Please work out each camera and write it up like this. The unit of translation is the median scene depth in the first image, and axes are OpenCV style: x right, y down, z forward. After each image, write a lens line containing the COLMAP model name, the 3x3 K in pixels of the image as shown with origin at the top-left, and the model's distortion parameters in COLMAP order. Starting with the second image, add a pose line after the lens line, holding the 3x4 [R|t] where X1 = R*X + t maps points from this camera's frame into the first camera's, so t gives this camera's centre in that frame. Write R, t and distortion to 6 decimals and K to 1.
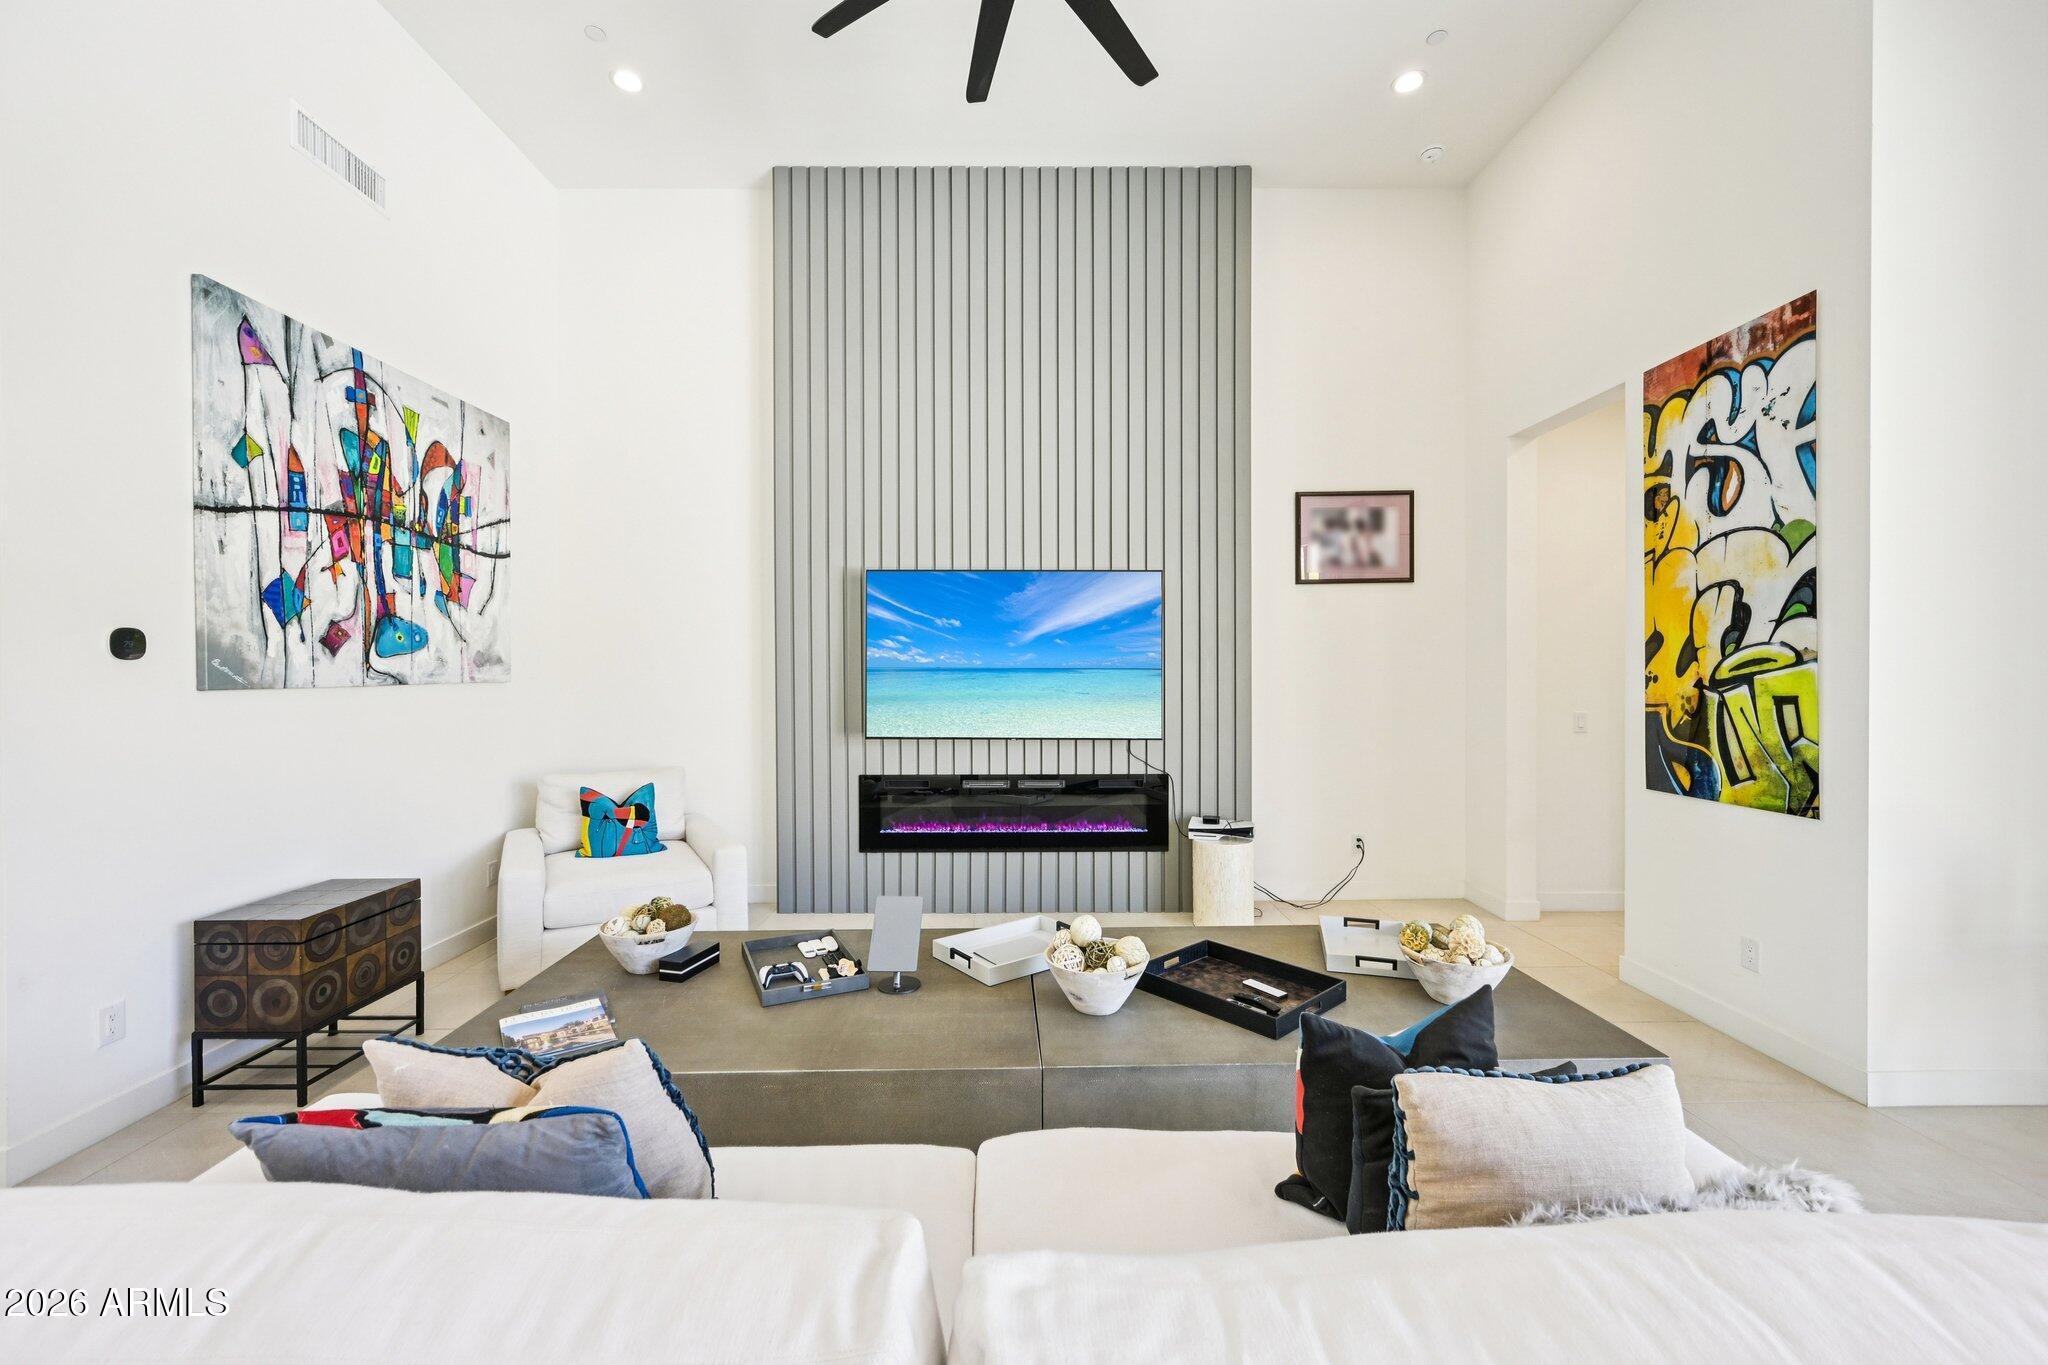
lens RADIAL K [[806.6, 0, 1020.9], [0, 806.6, 677.6], [0, 0, 1]] dist [-0.000838, -0.000029]
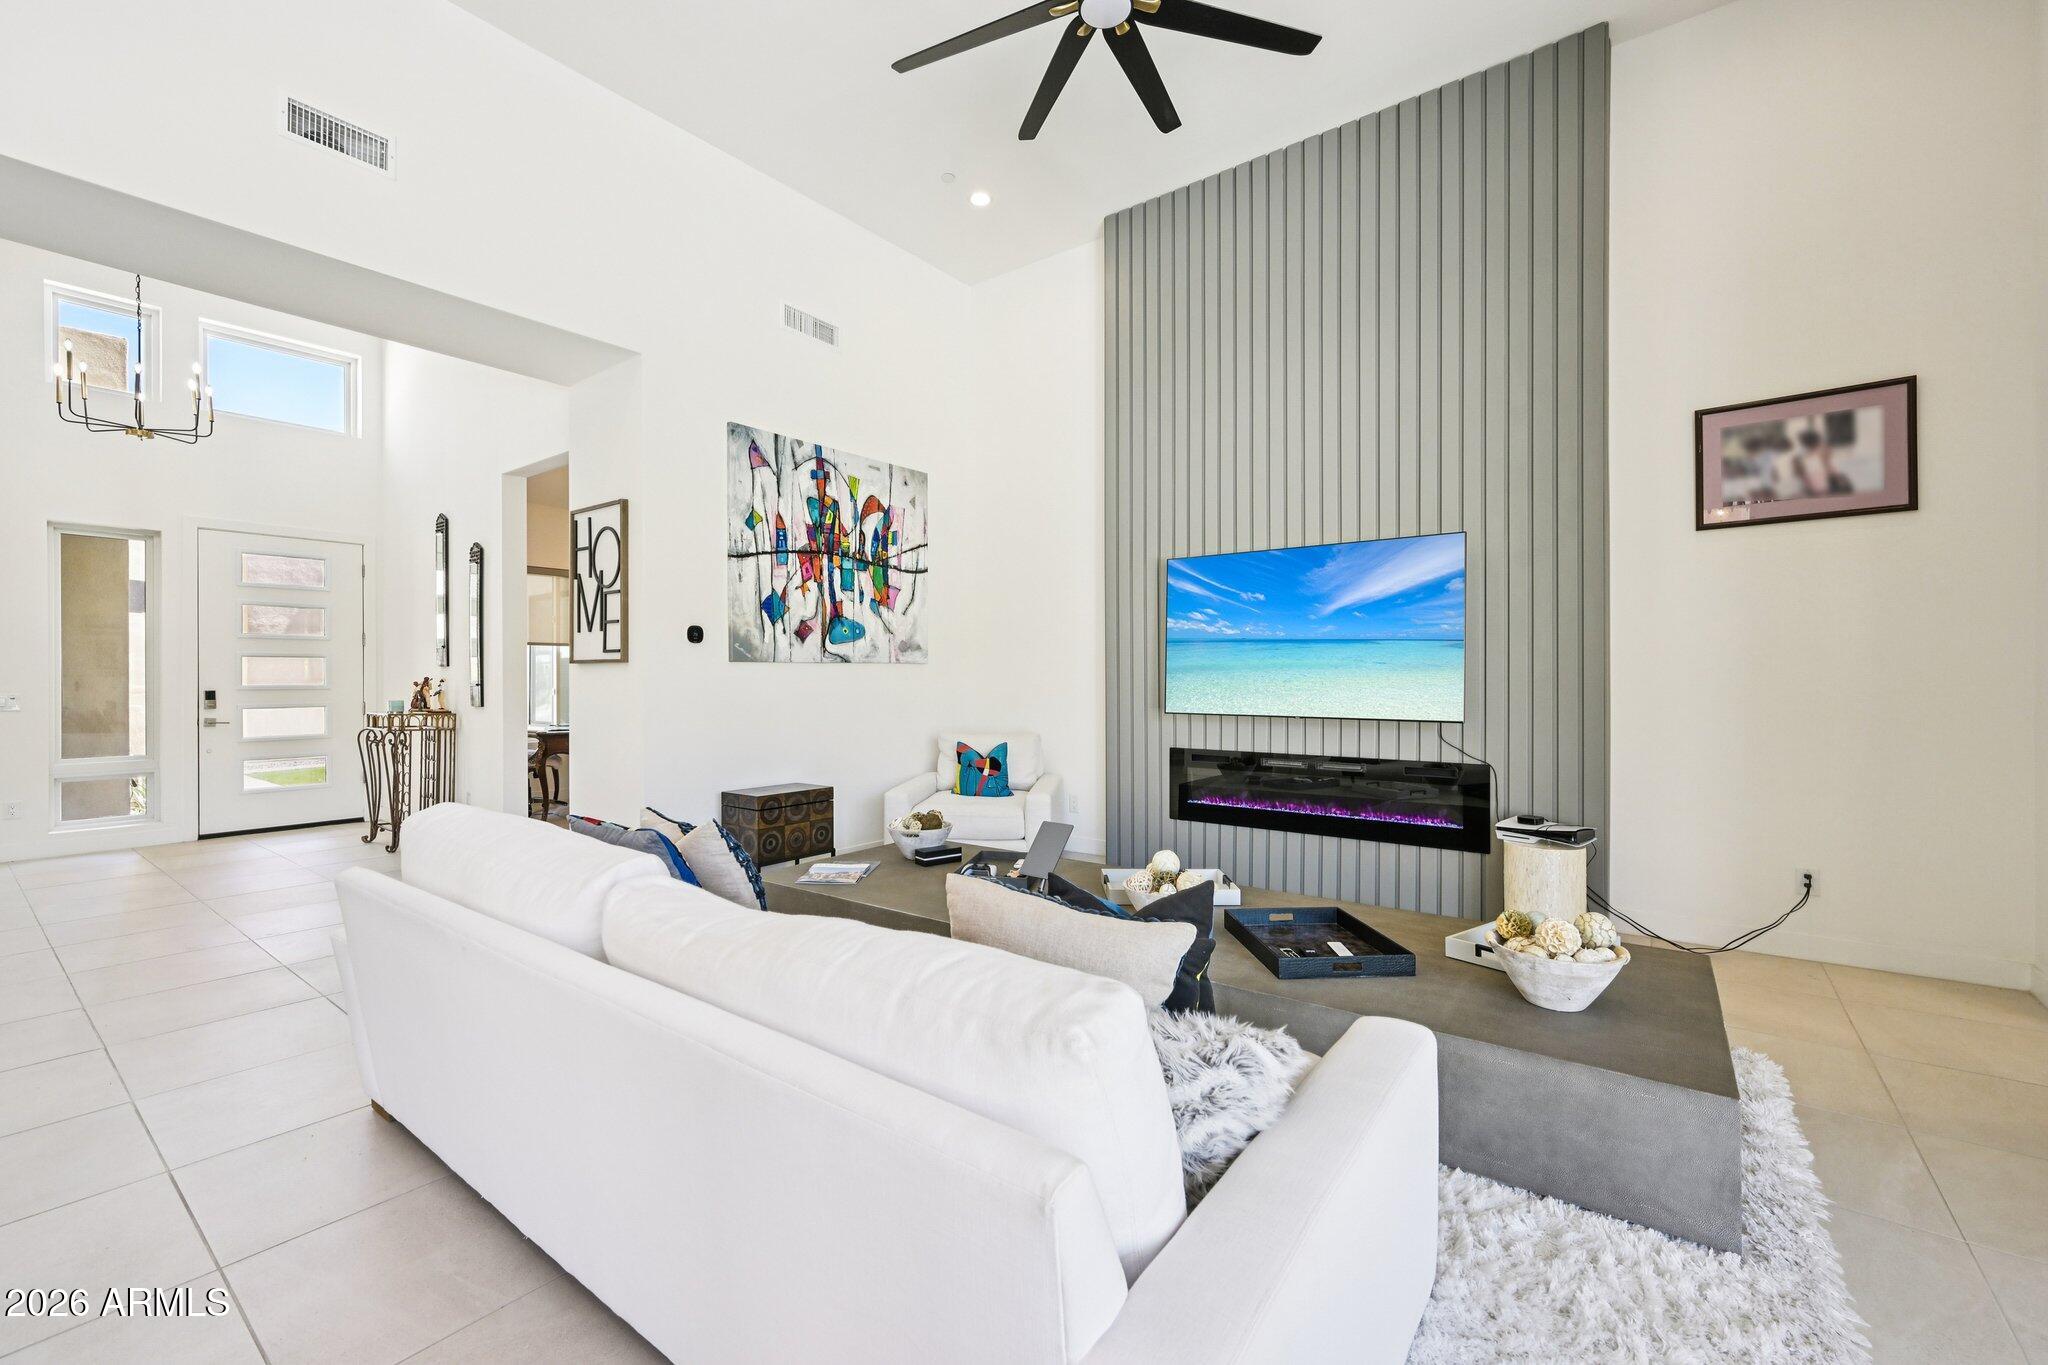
lens RADIAL K [[863.4, 0, 1024.3], [0, 863.4, 680.0], [0, 0, 1]] dist [0.000022, -0.000116]
pose [[0.787997, 0.002253, -0.615675, 0.515872], [-0.005105, 0.999983, -0.002875, 0.047916], [0.615658, 0.005409, 0.787995, -0.060550]]
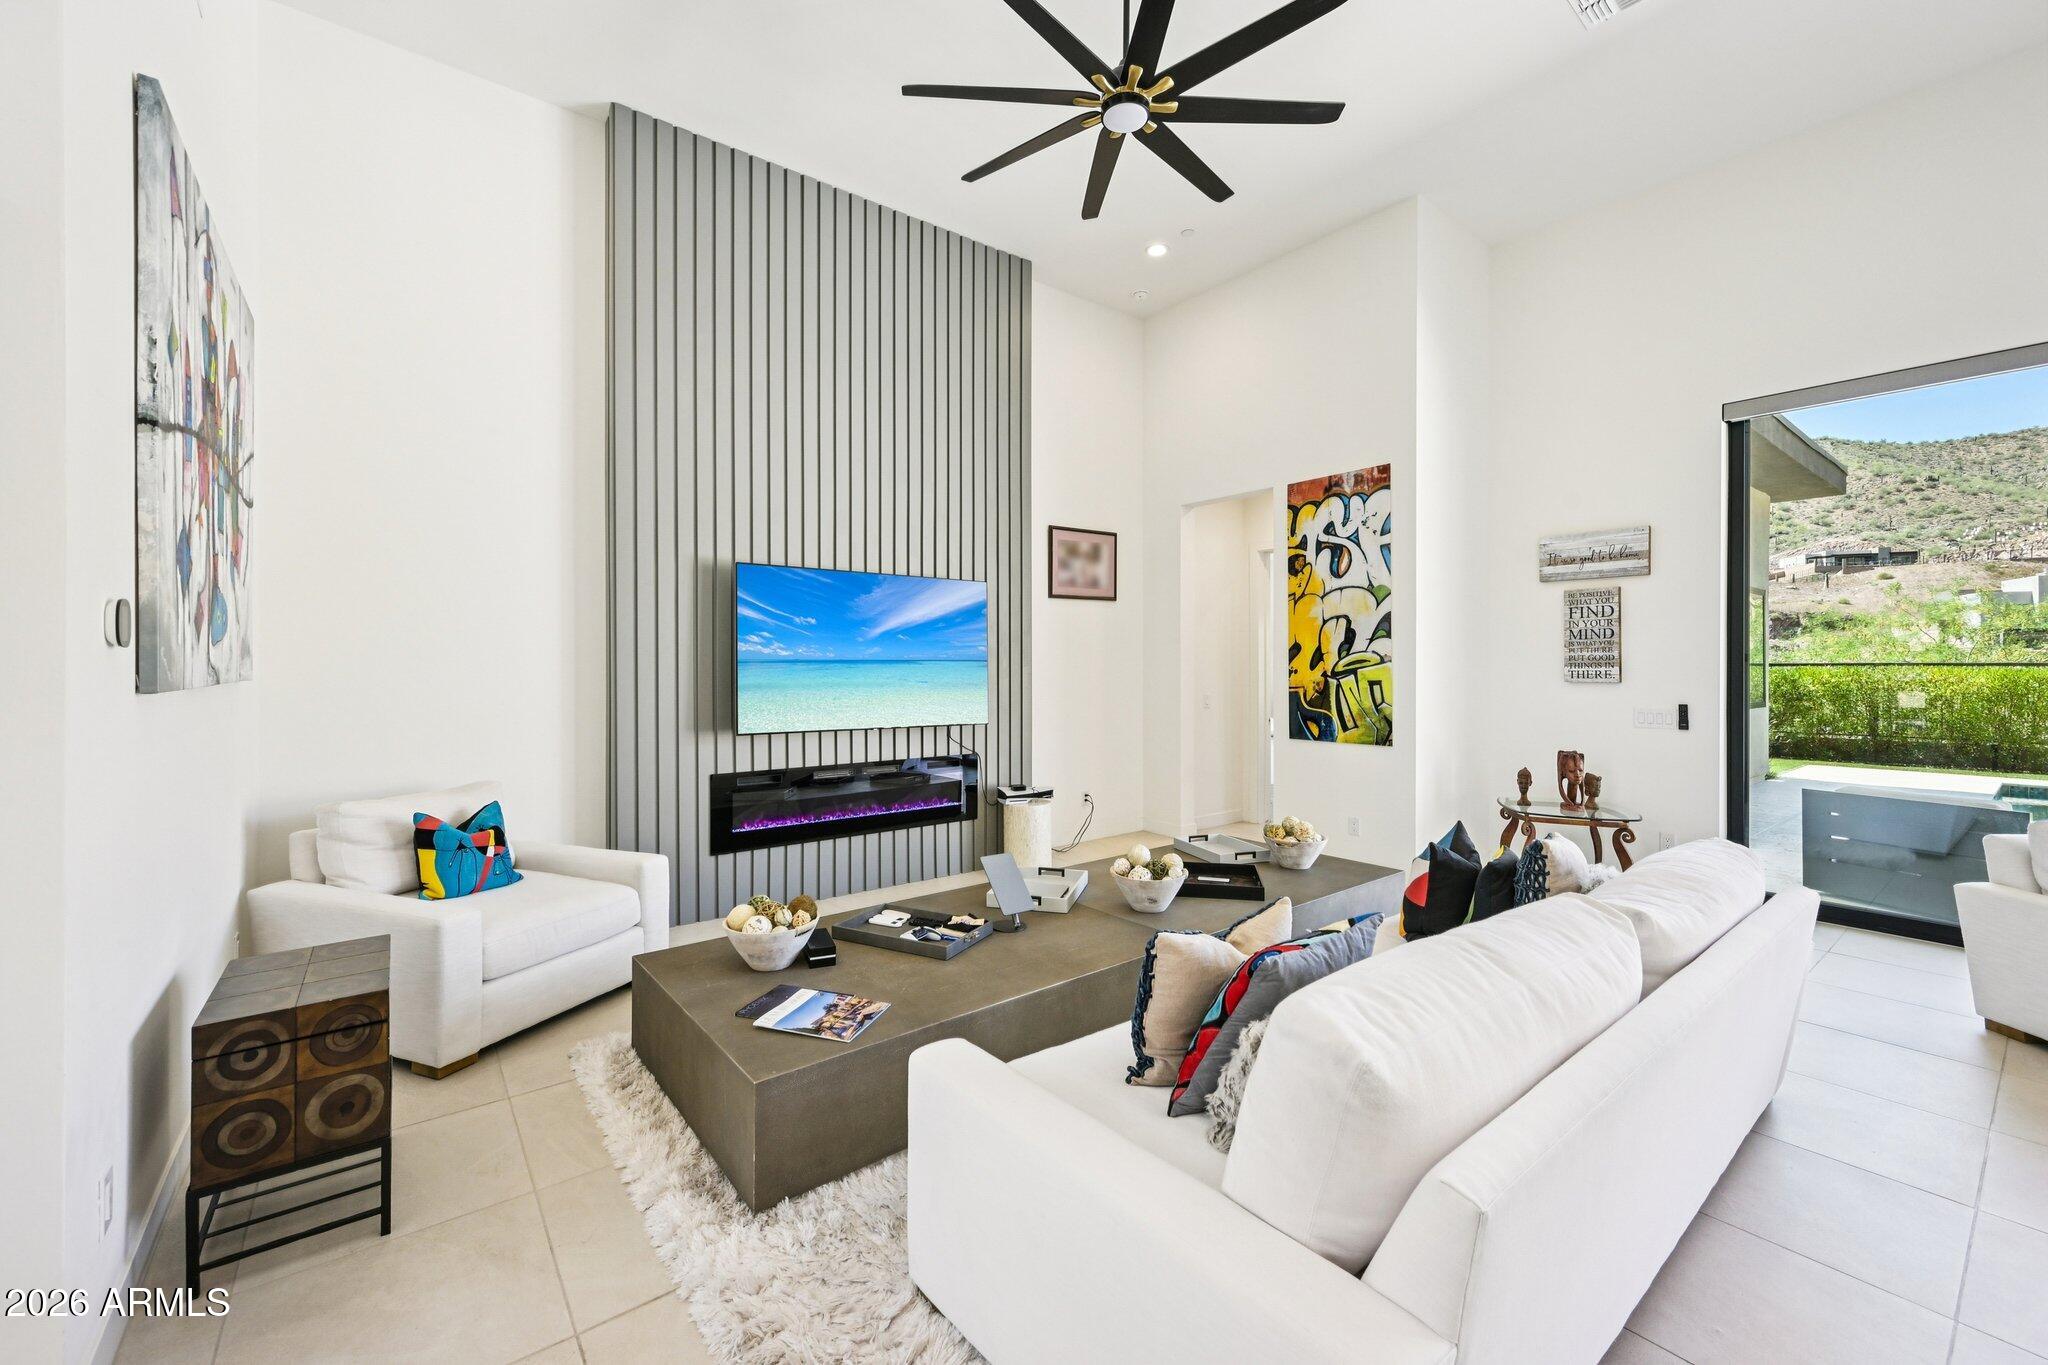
lens RADIAL K [[816.3, 0, 1026.8], [0, 816.3, 667.8], [0, 0, 1]] dist [0.000491, 0.000041]
pose [[0.793505, 0.000429, 0.608564, -0.698078], [0.003309, 0.999982, -0.005020, 0.000451], [-0.608555, 0.005997, 0.793489, 0.008939]]
